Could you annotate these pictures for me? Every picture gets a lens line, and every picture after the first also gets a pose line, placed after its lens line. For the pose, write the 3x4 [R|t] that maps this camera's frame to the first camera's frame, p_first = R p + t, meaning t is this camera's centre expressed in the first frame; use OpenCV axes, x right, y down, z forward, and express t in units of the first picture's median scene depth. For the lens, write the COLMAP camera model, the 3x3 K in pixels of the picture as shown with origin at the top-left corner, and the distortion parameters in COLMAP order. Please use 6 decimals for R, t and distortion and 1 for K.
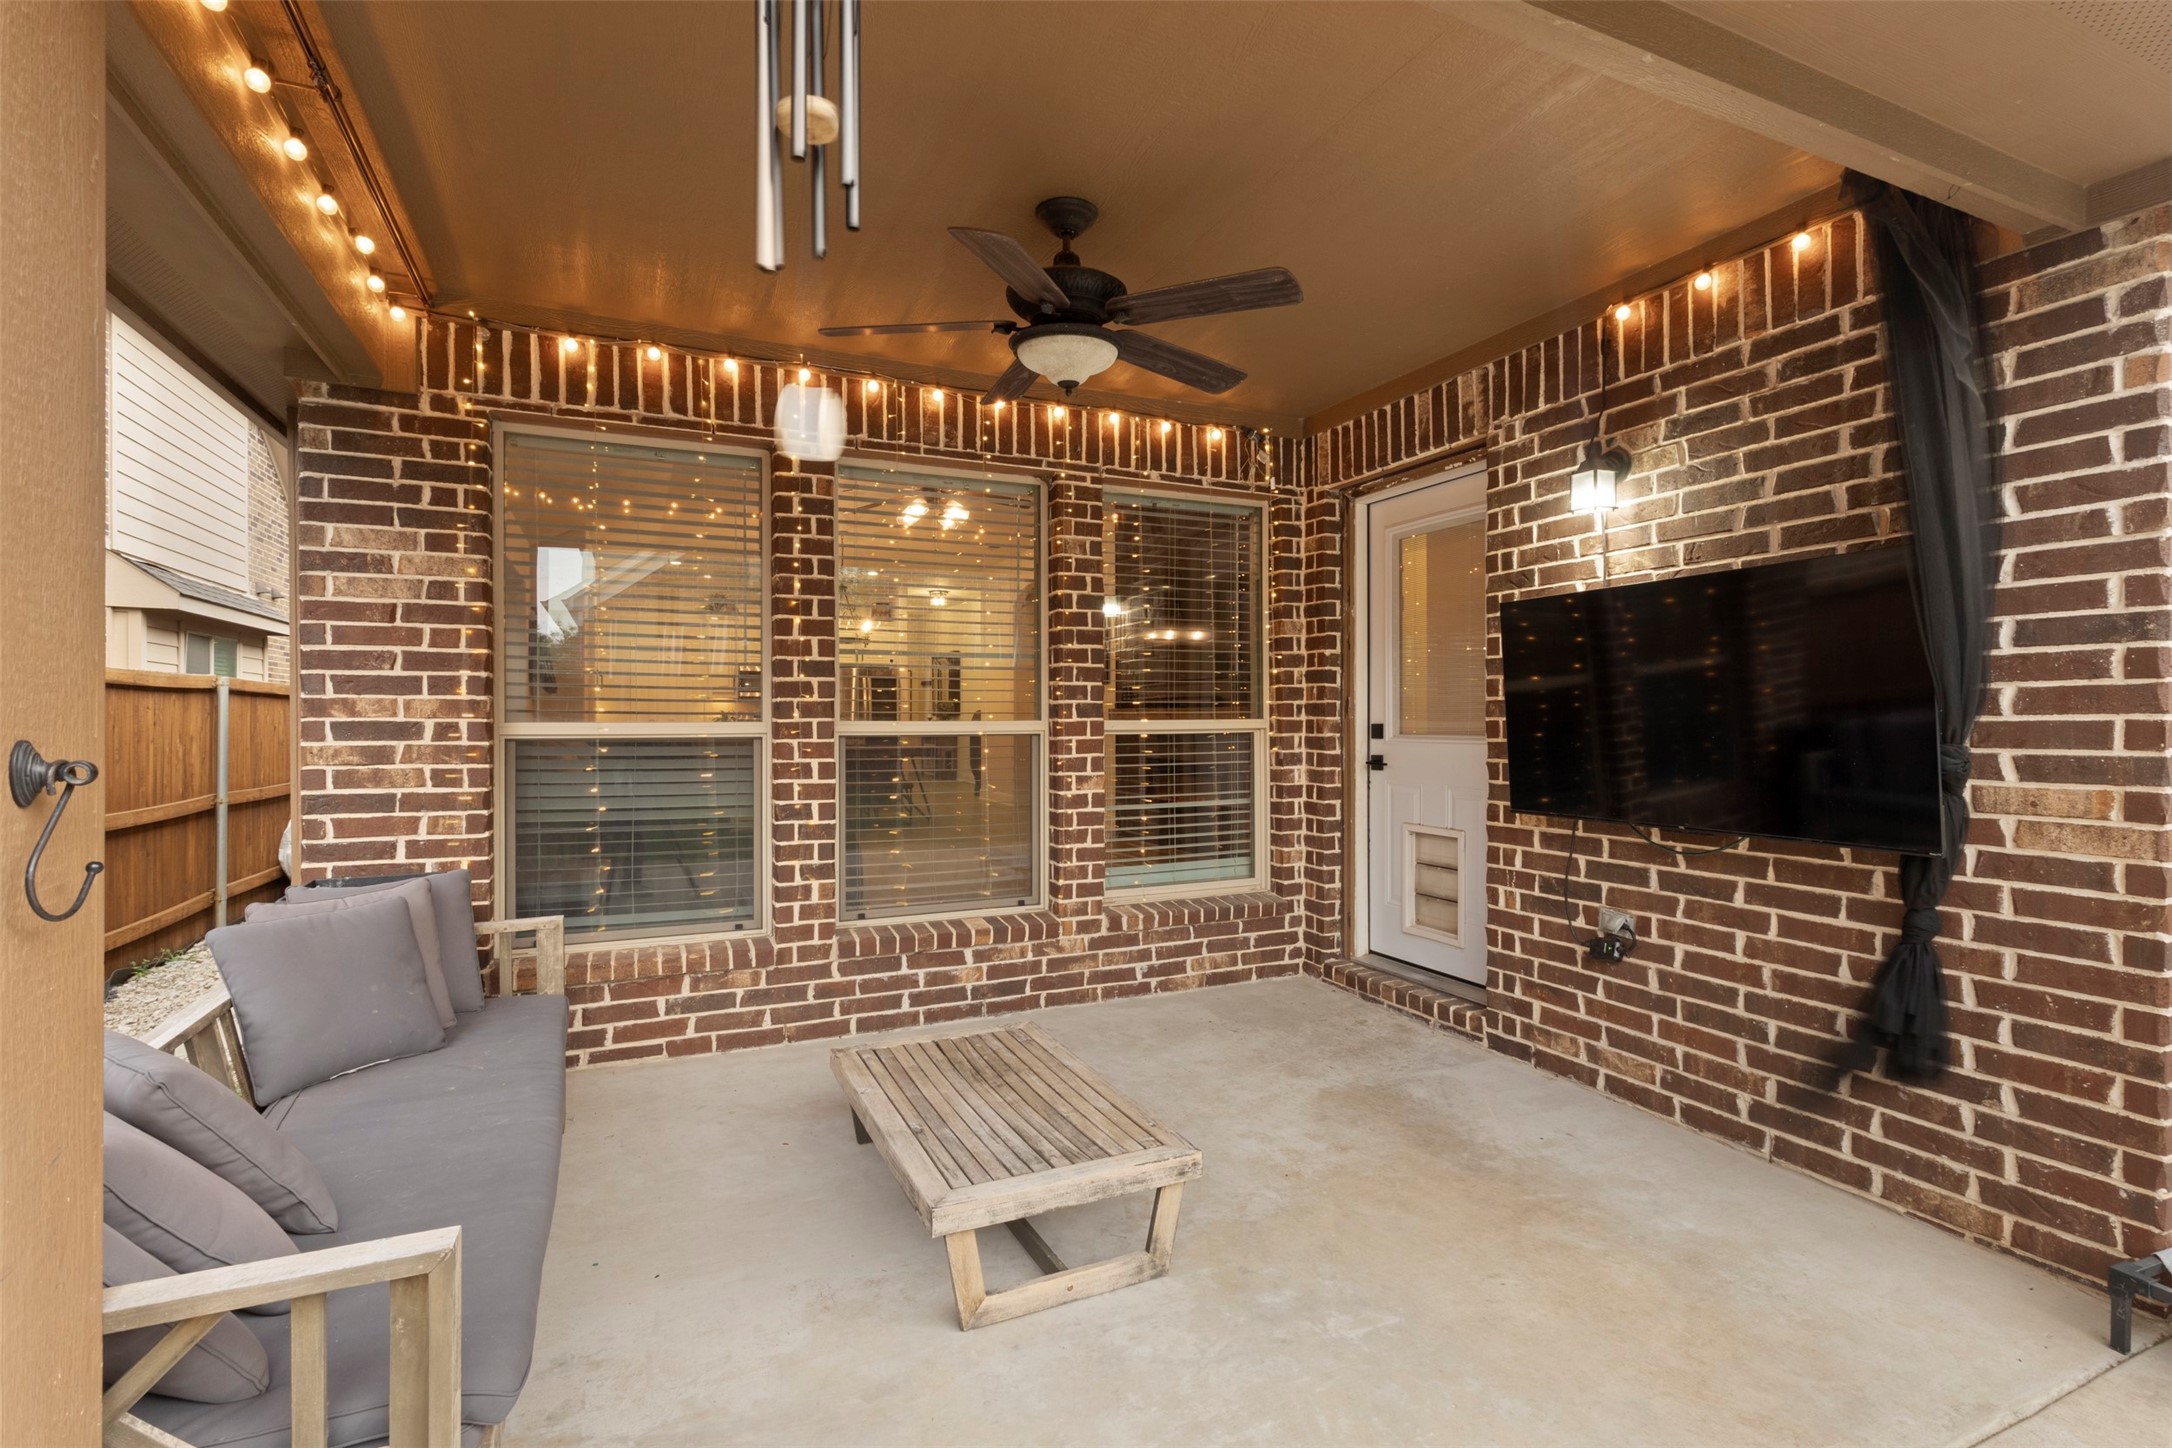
lens RADIAL K [[1005.1, 0, 1081.1], [0, 1005.1, 719.7], [0, 0, 1]] dist [-0.000317, 0.001235]
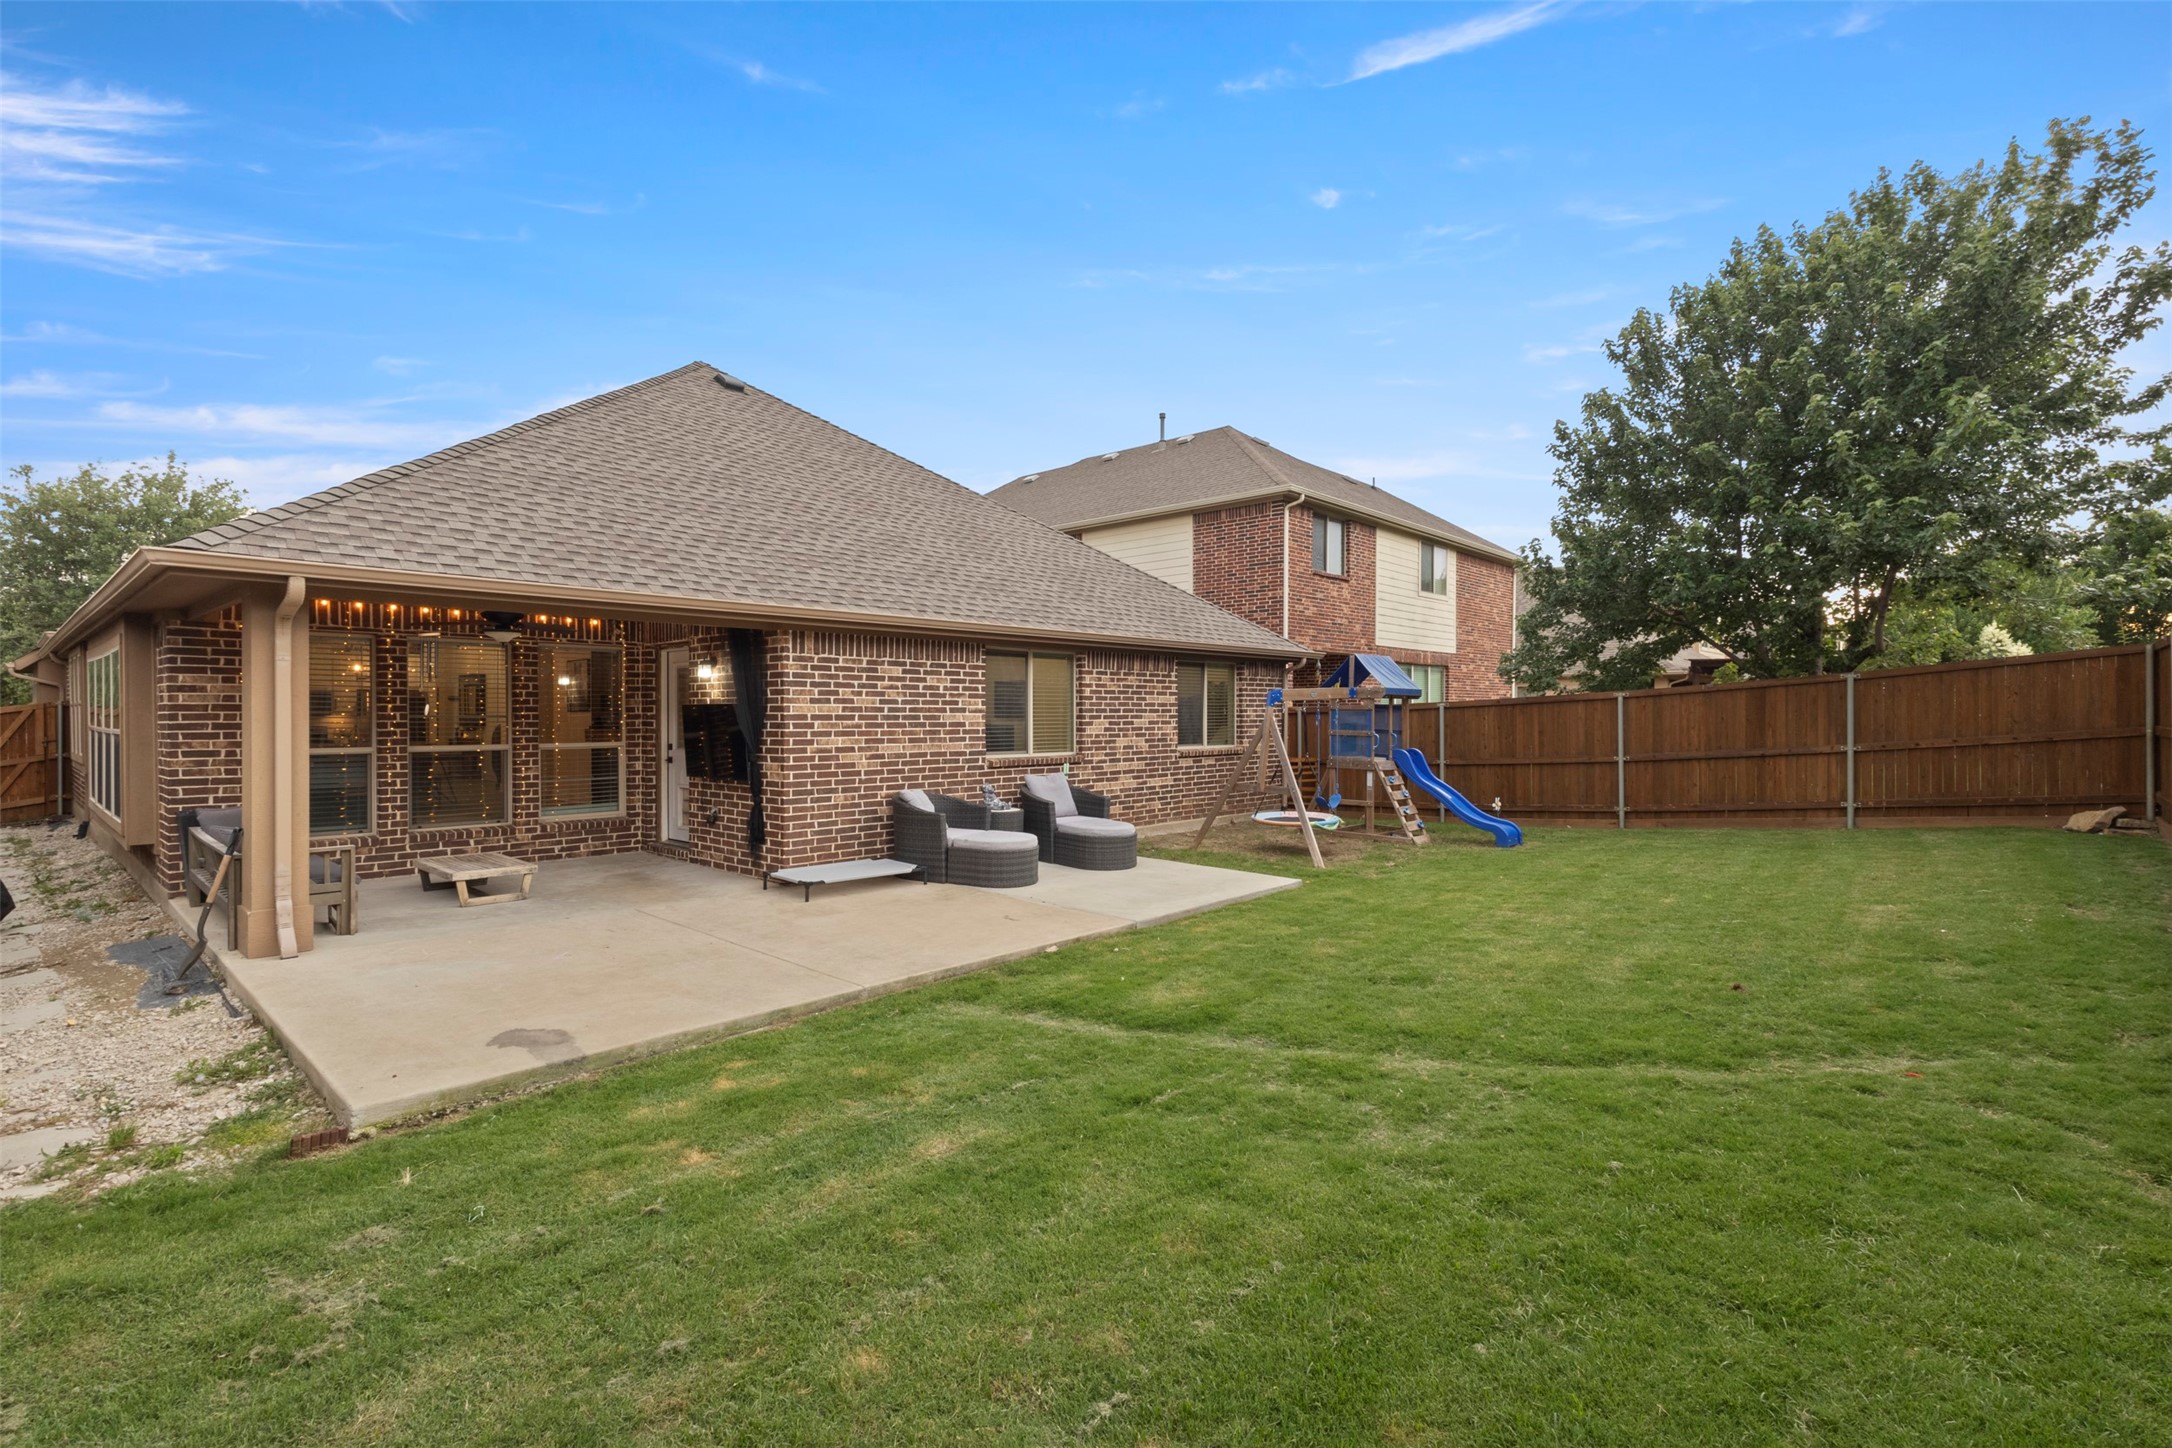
lens RADIAL K [[1005.1, 0, 1092.1], [0, 1005.1, 720.6], [0, 0, 1]] dist [-0.000317, 0.001235]
pose [[0.916604, 0.000146, 0.399796, 0.307477], [-0.001804, 0.999991, 0.003772, -0.074425], [-0.399792, -0.004179, 0.916596, -1.926510]]
